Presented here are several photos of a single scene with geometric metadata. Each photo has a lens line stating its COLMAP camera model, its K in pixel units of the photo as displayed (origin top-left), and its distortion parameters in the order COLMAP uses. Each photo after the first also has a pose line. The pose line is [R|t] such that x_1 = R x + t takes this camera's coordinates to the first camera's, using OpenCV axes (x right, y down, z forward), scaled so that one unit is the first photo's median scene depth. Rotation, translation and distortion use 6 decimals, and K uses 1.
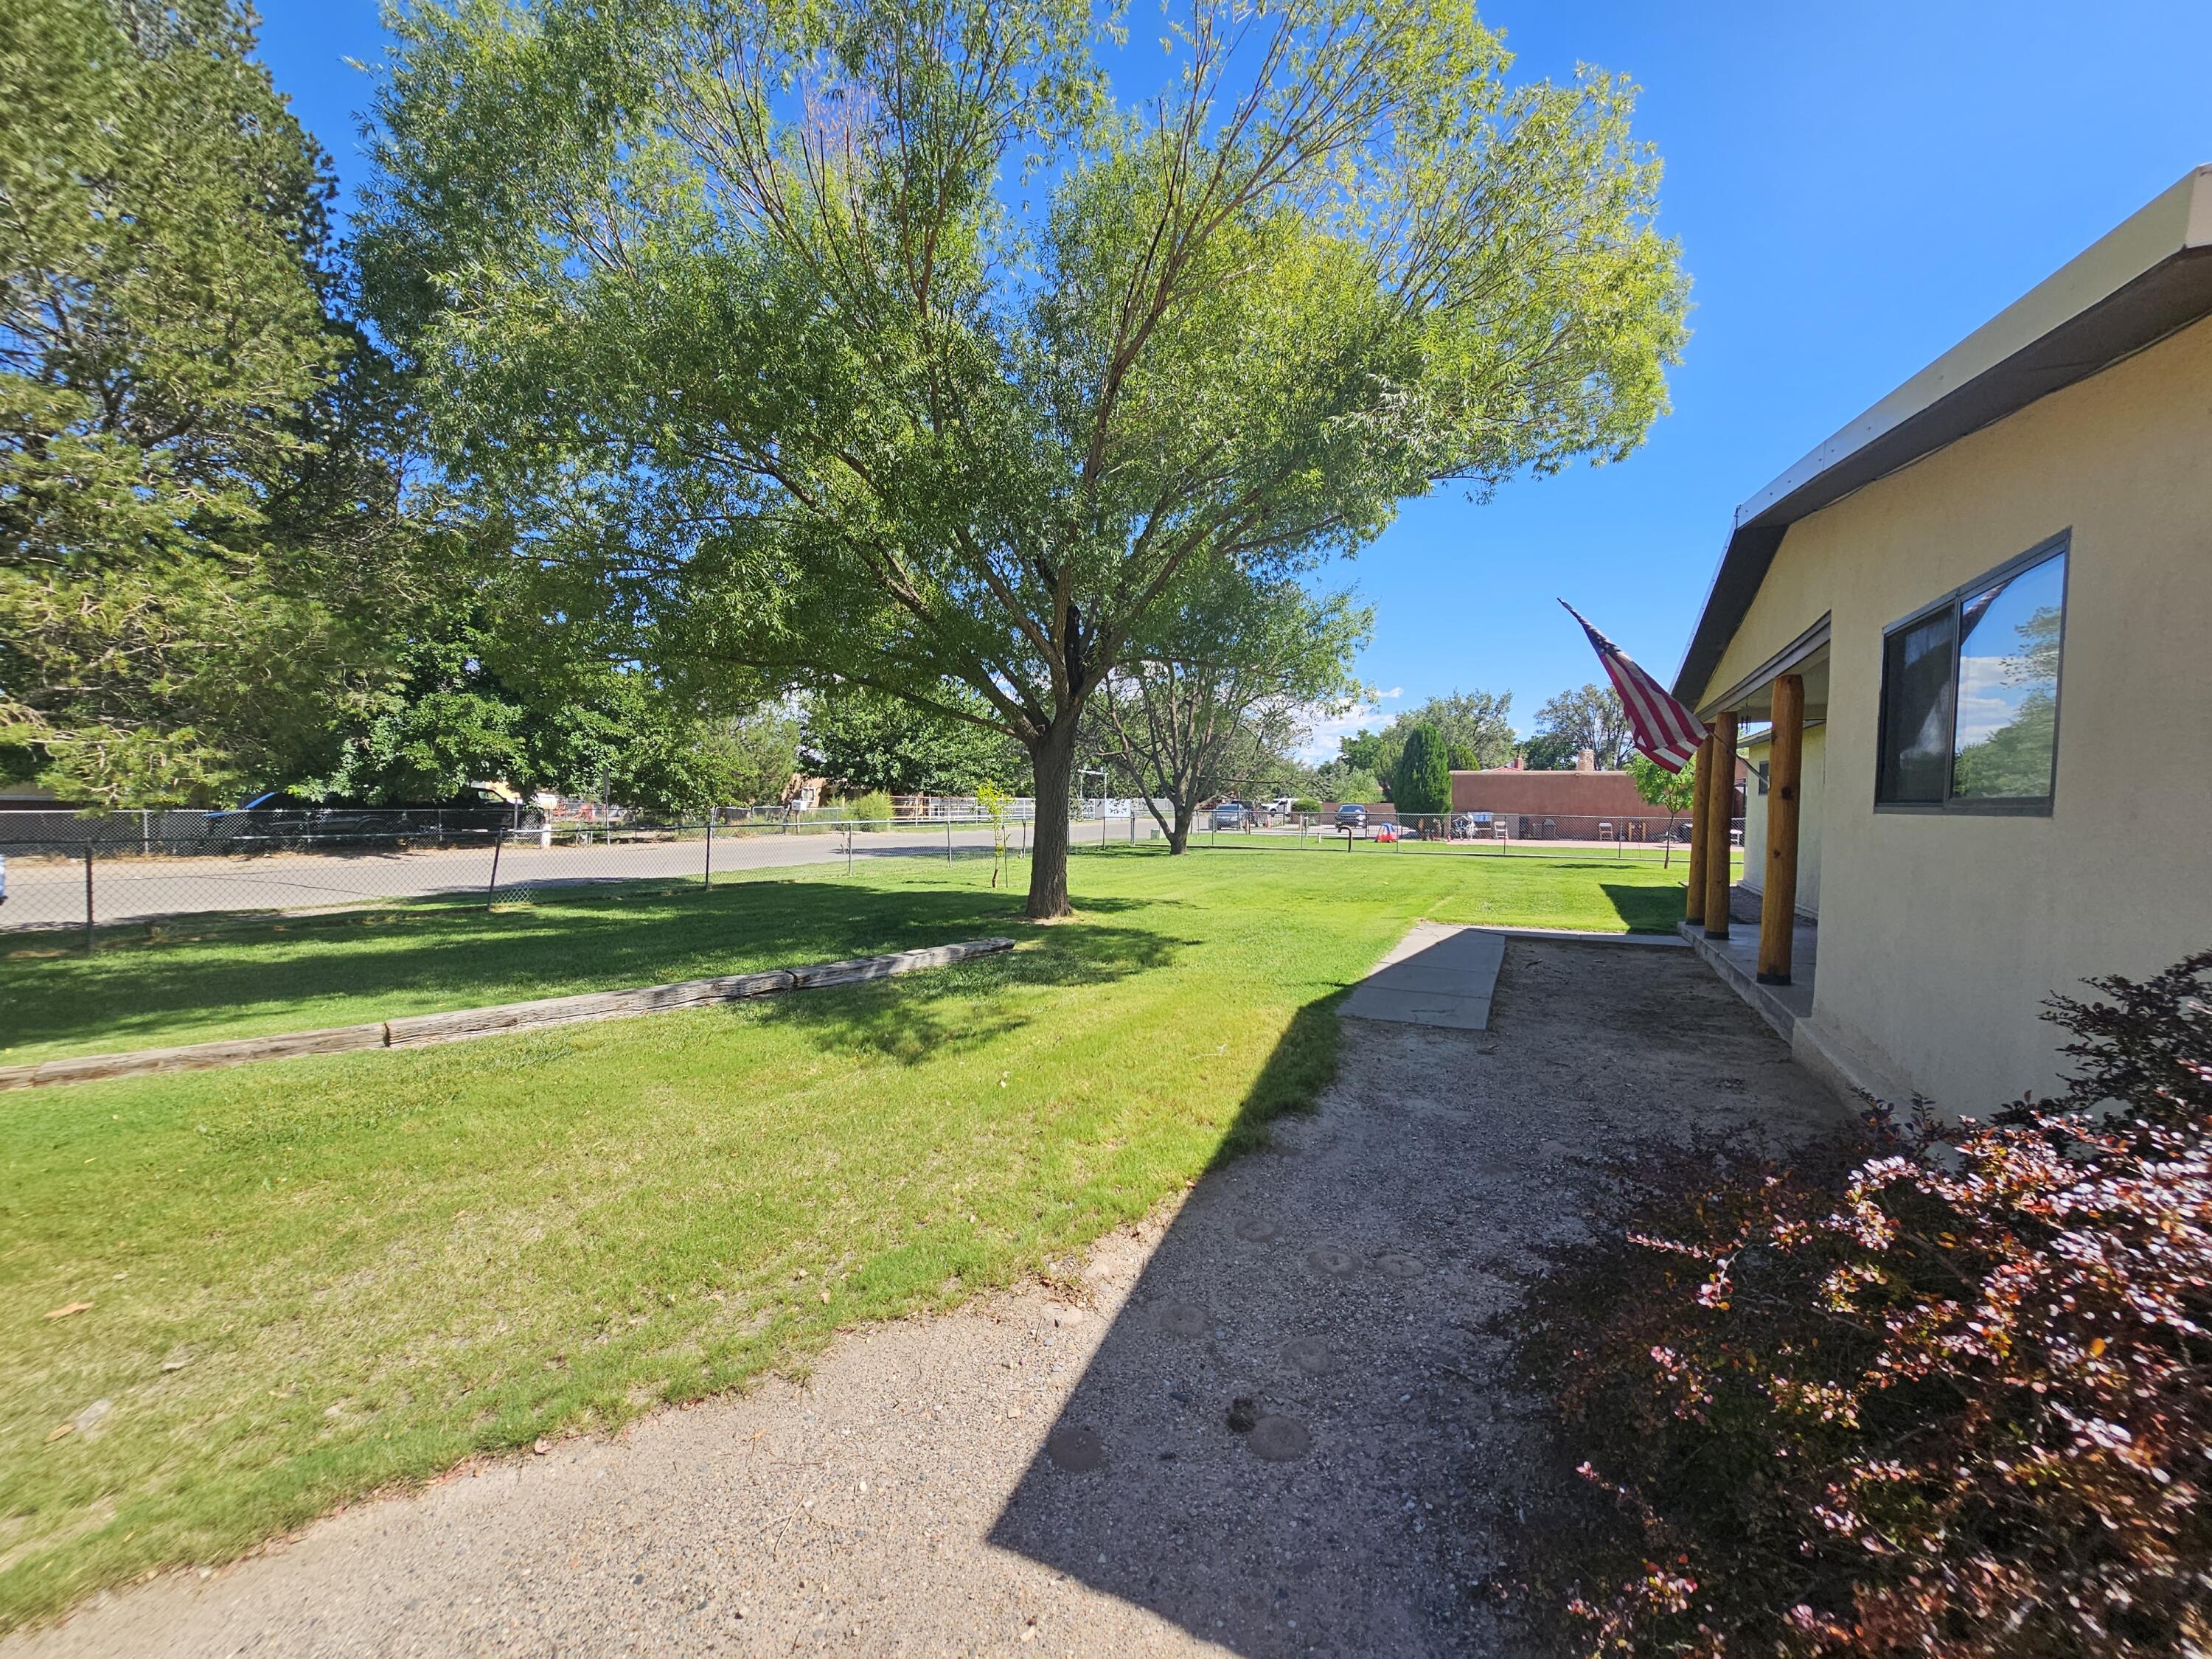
lens RADIAL K [[898.1, 0, 1105.0], [0, 898.1, 826.0], [0, 0, 1]] dist [-0.000580, -0.000740]
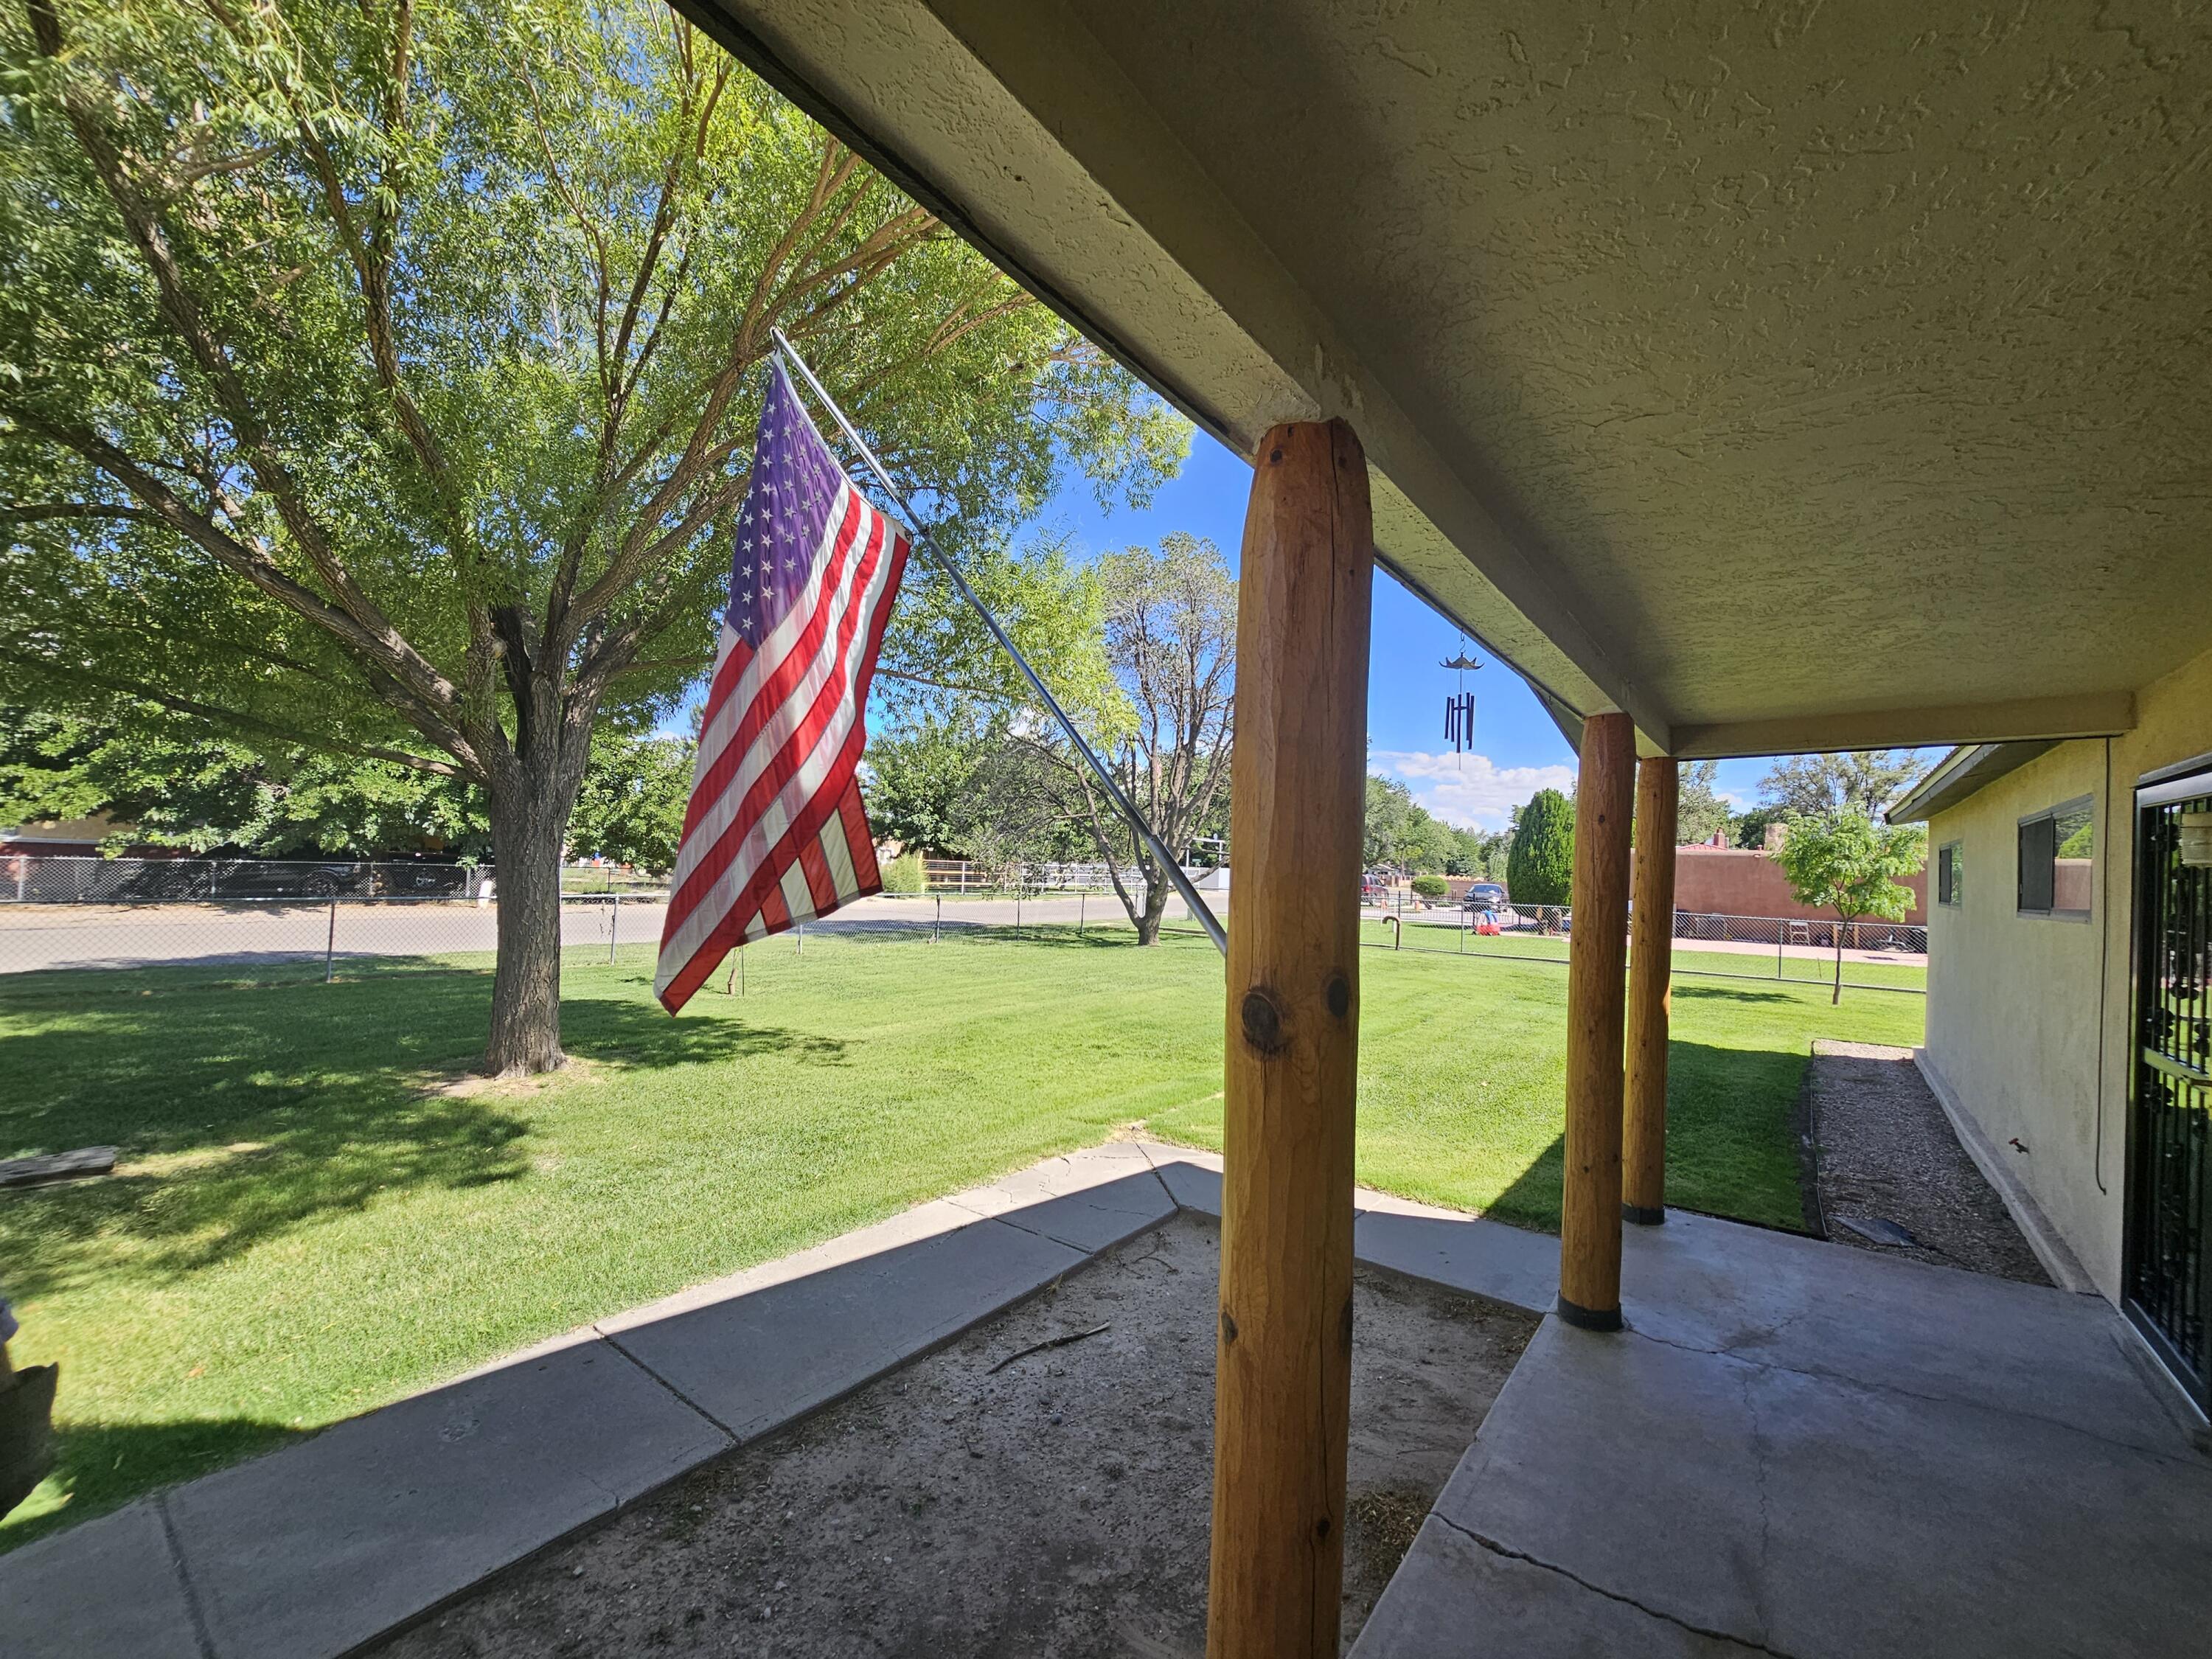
lens RADIAL K [[898.1, 0, 1110.3], [0, 898.1, 830.9], [0, 0, 1]] dist [-0.000580, -0.000740]
pose [[0.979462, 0.019548, -0.200681, 0.206176], [-0.033199, 0.997340, -0.064885, -0.015998], [0.198879, 0.070215, 0.977506, 0.214500]]
